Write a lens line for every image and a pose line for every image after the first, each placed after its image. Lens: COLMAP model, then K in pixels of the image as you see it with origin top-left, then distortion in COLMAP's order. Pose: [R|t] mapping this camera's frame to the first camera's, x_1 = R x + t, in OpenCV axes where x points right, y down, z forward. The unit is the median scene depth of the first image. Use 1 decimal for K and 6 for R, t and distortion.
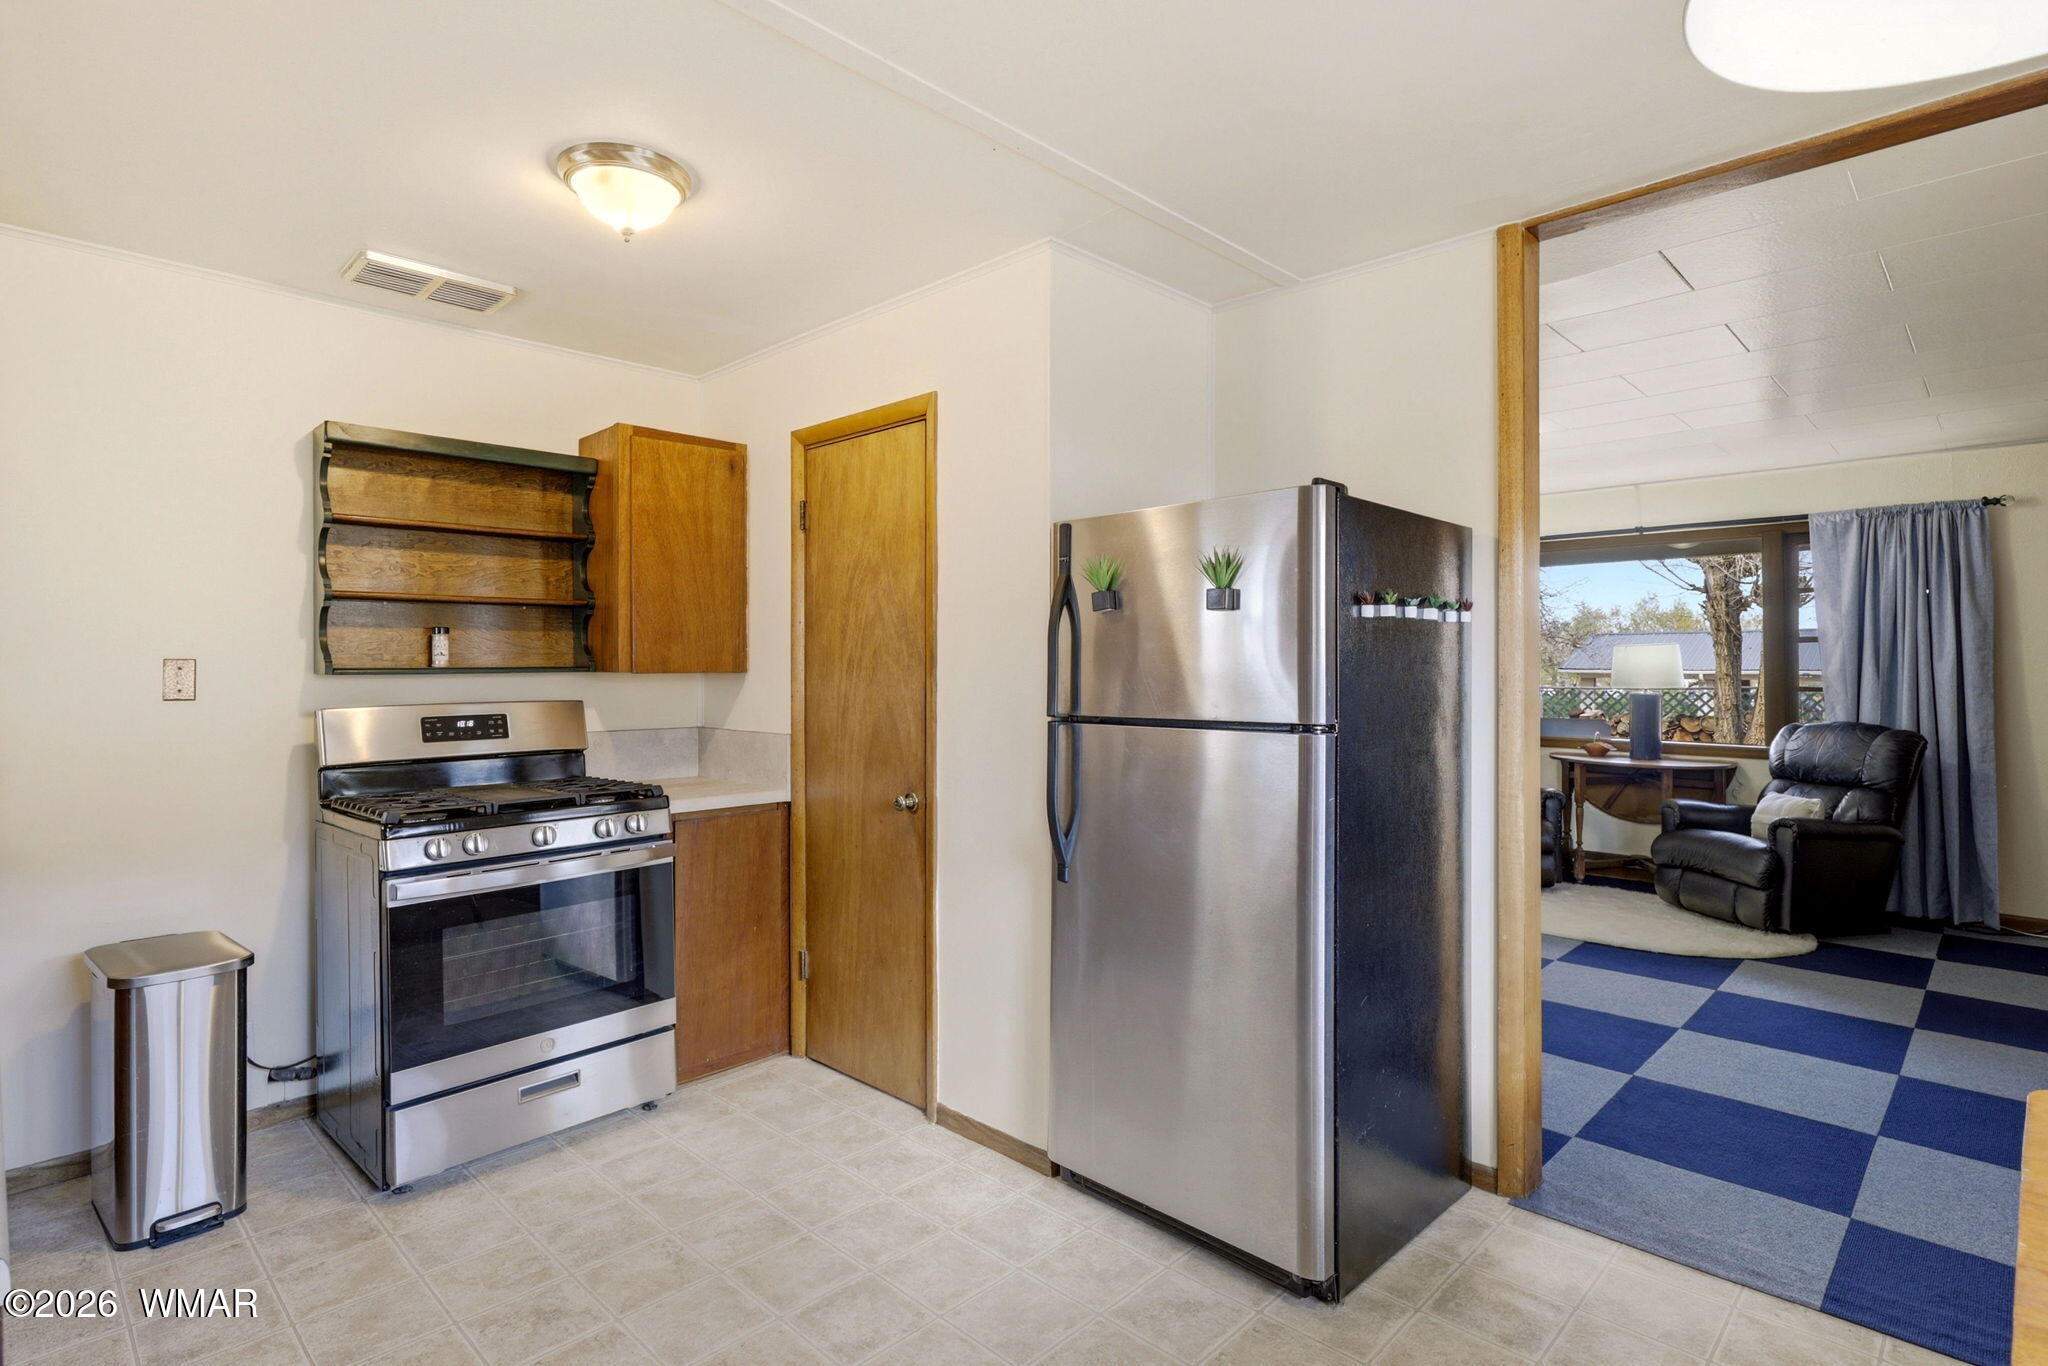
lens RADIAL K [[1015.1, 0, 1024.0], [0, 1015.1, 683.0], [0, 0, 1]] dist [0.000367, -0.000244]
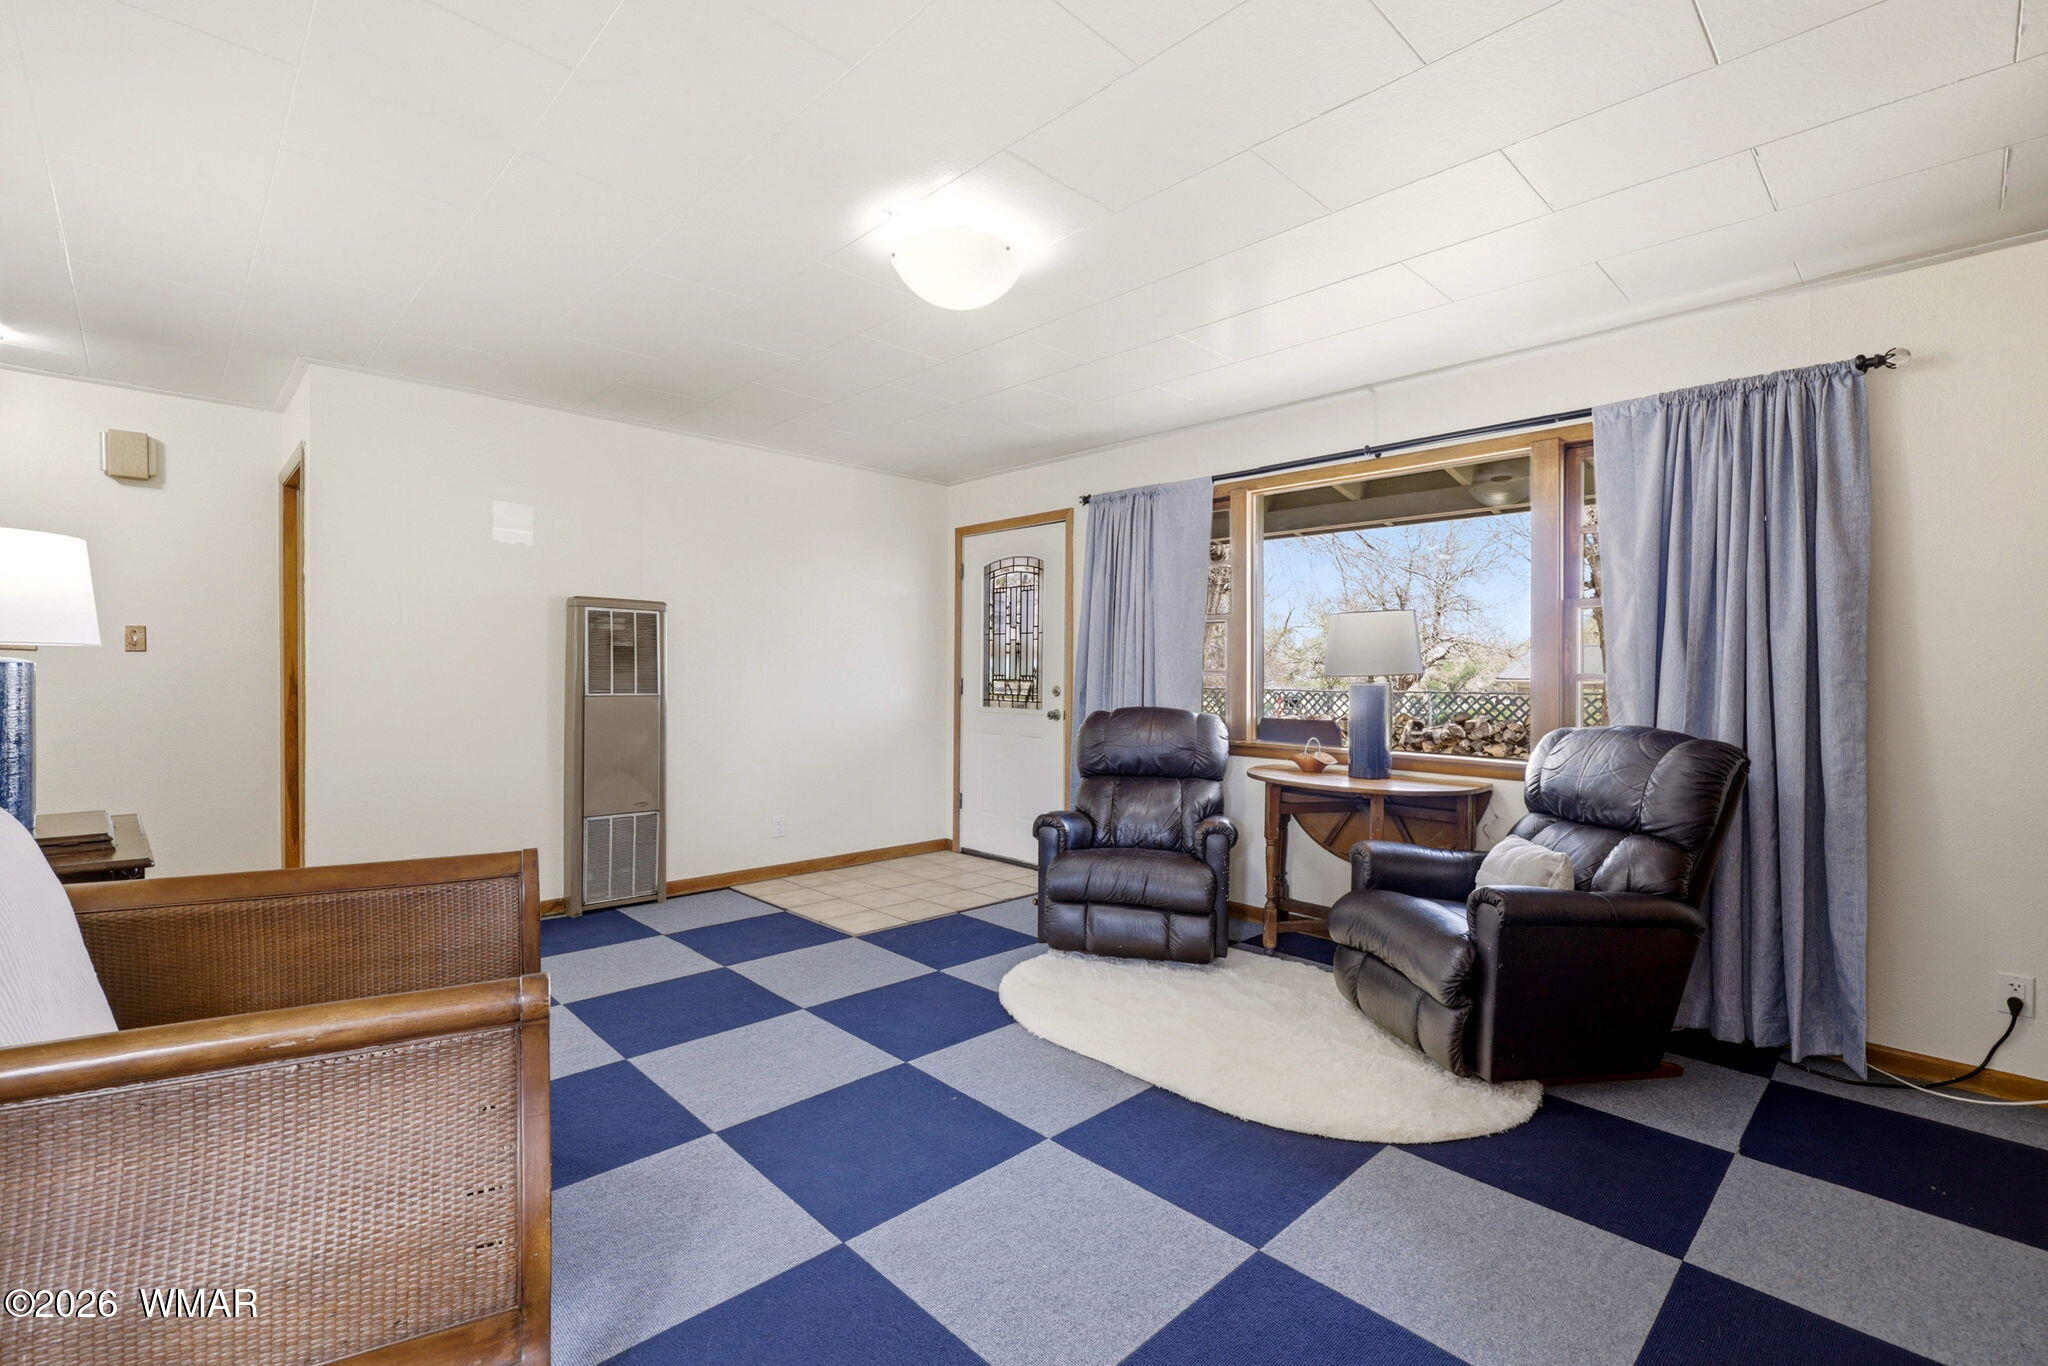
lens RADIAL K [[897.5, 0, 1024.3], [0, 897.5, 701.2], [0, 0, 1]] dist [0.001966, 0.000294]
pose [[0.999351, 0.006396, -0.035442, 0.462233], [-0.005797, 0.999839, 0.016980, 0.015610], [0.035545, -0.016764, 0.999227, 0.437443]]
